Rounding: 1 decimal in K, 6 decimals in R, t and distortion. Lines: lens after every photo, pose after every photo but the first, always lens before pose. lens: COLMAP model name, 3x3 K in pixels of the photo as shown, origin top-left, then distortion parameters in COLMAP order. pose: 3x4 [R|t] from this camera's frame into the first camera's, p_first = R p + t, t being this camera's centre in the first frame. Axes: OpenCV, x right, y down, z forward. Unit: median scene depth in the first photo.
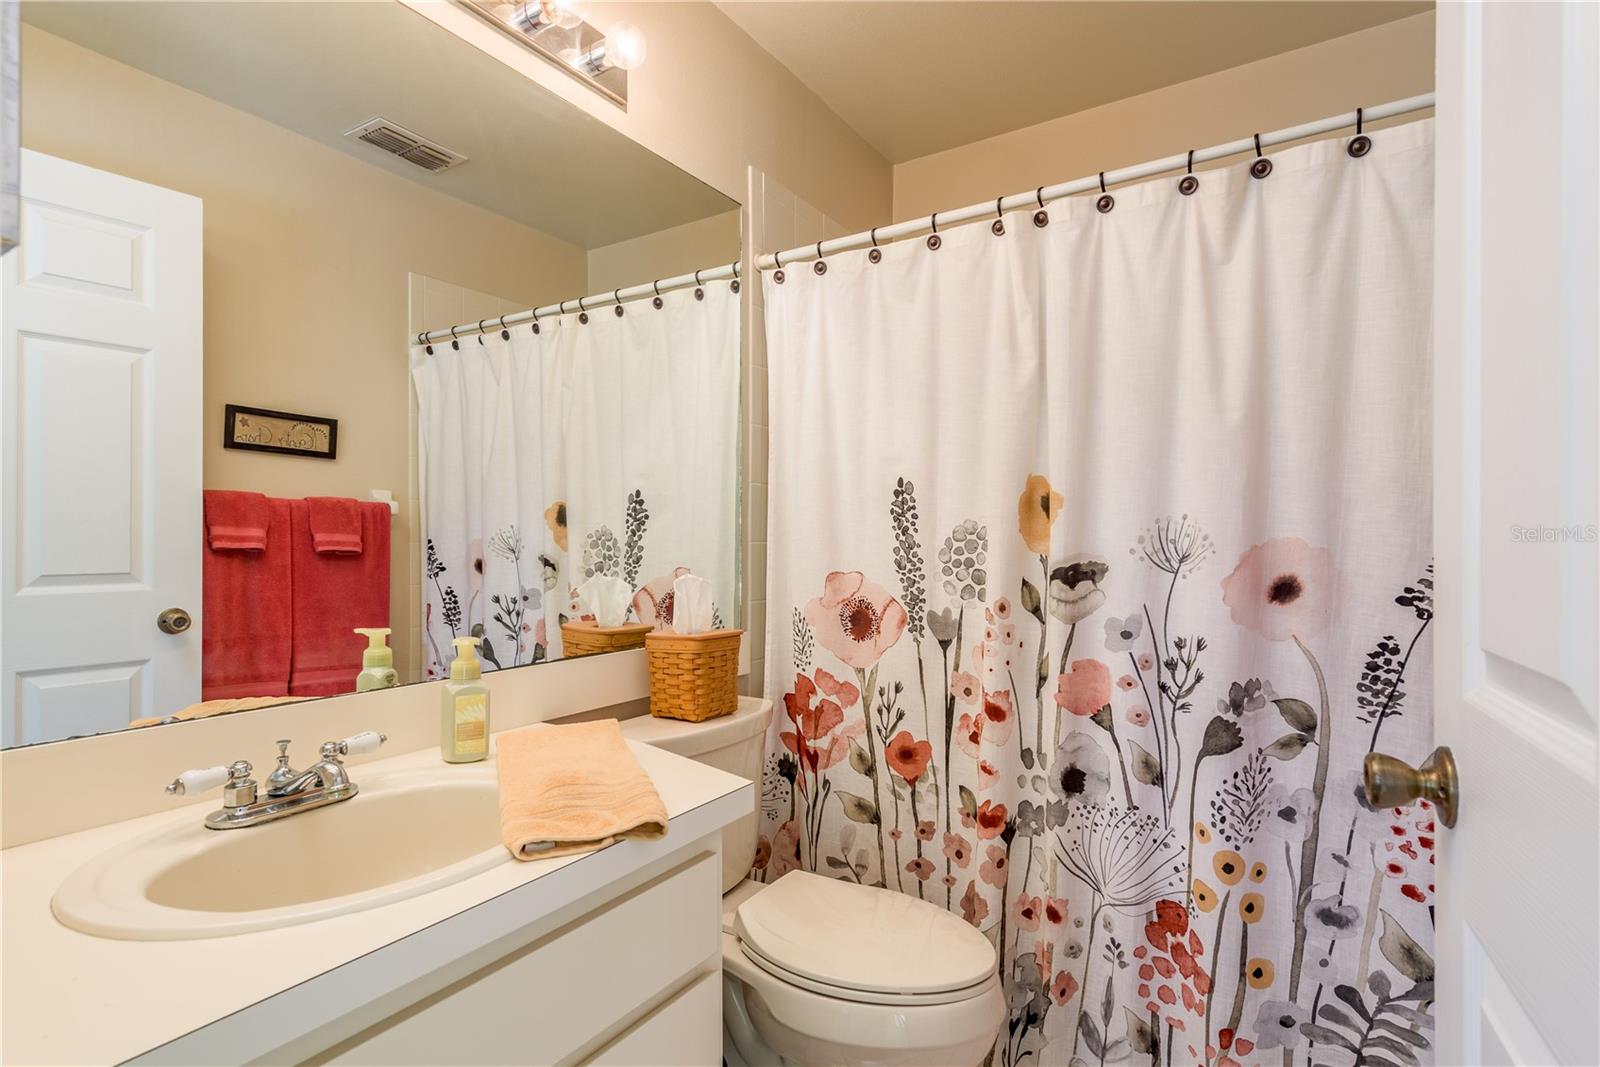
lens RADIAL K [[770.7, 0, 791.9], [0, 770.7, 546.2], [0, 0, 1]] dist [-0.001873, -0.000465]
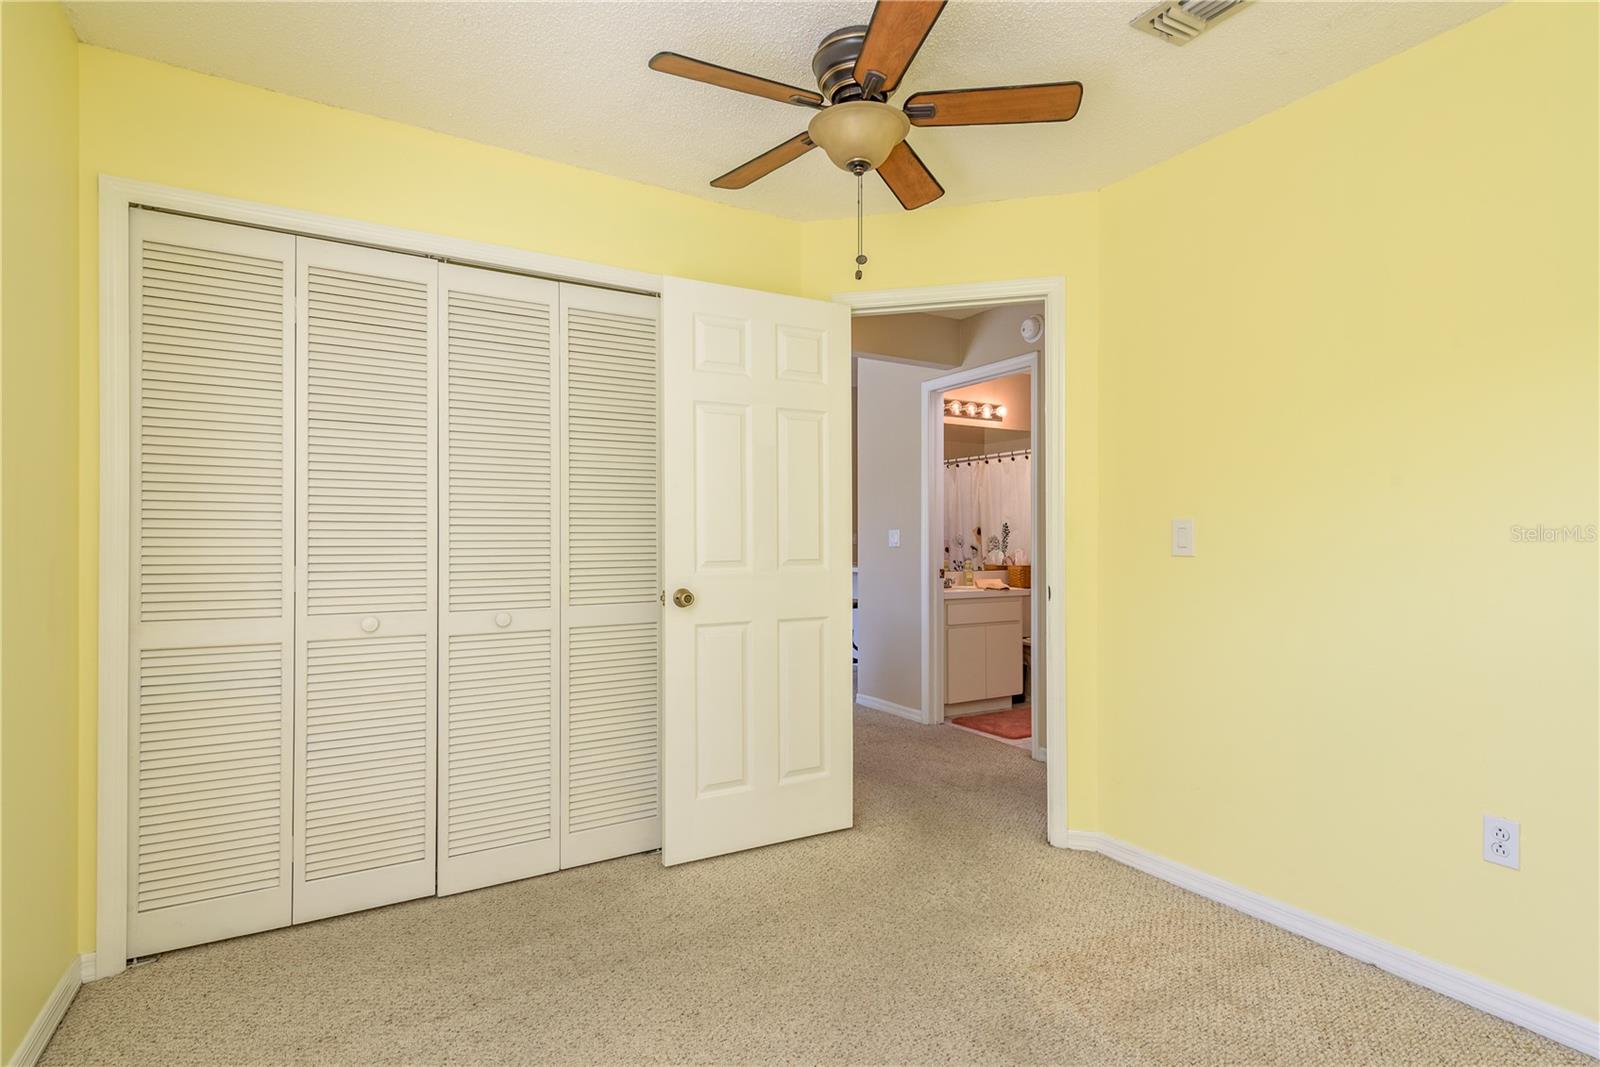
lens RADIAL K [[770.7, 0, 795.9], [0, 770.7, 536.8], [0, 0, 1]] dist [-0.001873, -0.000465]
pose [[0.889434, -0.007609, -0.457000, 0.409643], [0.001543, 0.999906, -0.013646, 0.019005], [0.457061, 0.011432, 0.889362, -1.887880]]
